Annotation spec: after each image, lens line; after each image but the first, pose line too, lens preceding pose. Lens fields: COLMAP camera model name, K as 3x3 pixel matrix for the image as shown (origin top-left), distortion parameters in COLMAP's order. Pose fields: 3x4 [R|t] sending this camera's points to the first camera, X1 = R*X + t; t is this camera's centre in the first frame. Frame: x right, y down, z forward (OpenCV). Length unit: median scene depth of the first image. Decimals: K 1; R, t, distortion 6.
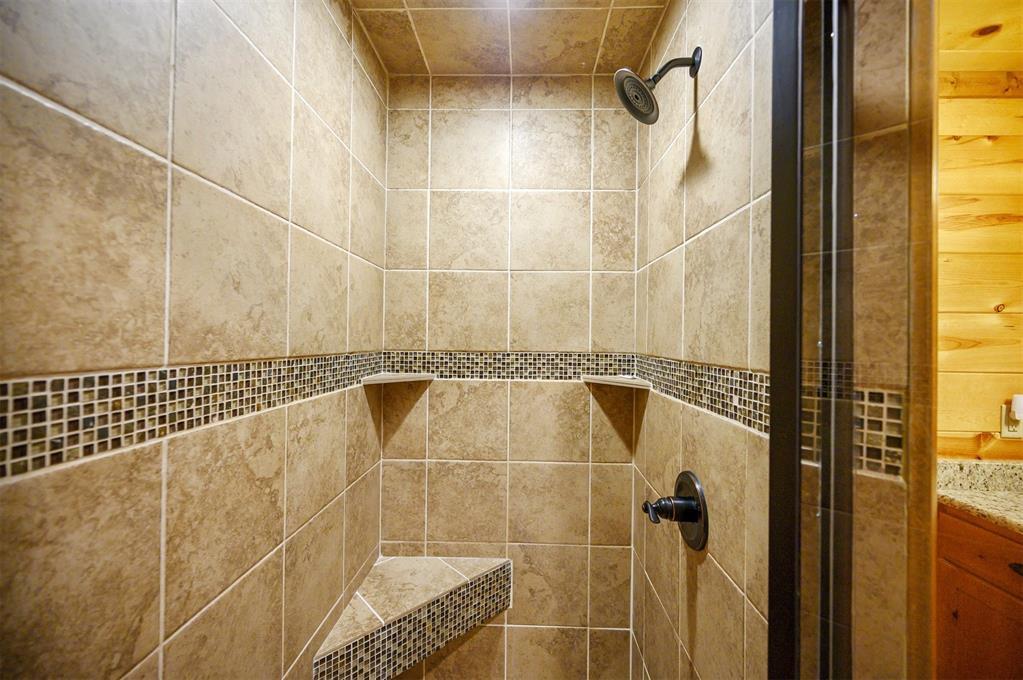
lens RADIAL K [[405.8, 0, 512.7], [0, 405.8, 338.9], [0, 0, 1]] dist [-0.000069, -0.000367]
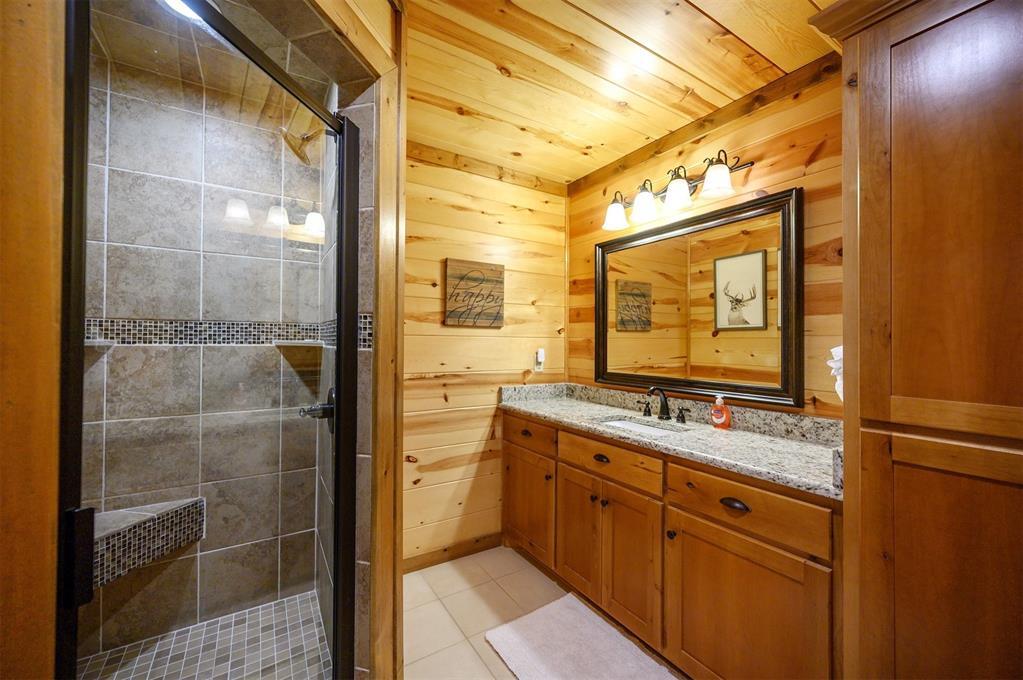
lens RADIAL K [[405.8, 0, 514.3], [0, 405.8, 338.3], [0, 0, 1]] dist [-0.000069, -0.000367]
pose [[0.831510, -0.001740, 0.555508, 0.091254], [0.003214, 0.999993, -0.001679, 0.087107], [-0.555501, 0.003181, 0.831510, -0.479503]]
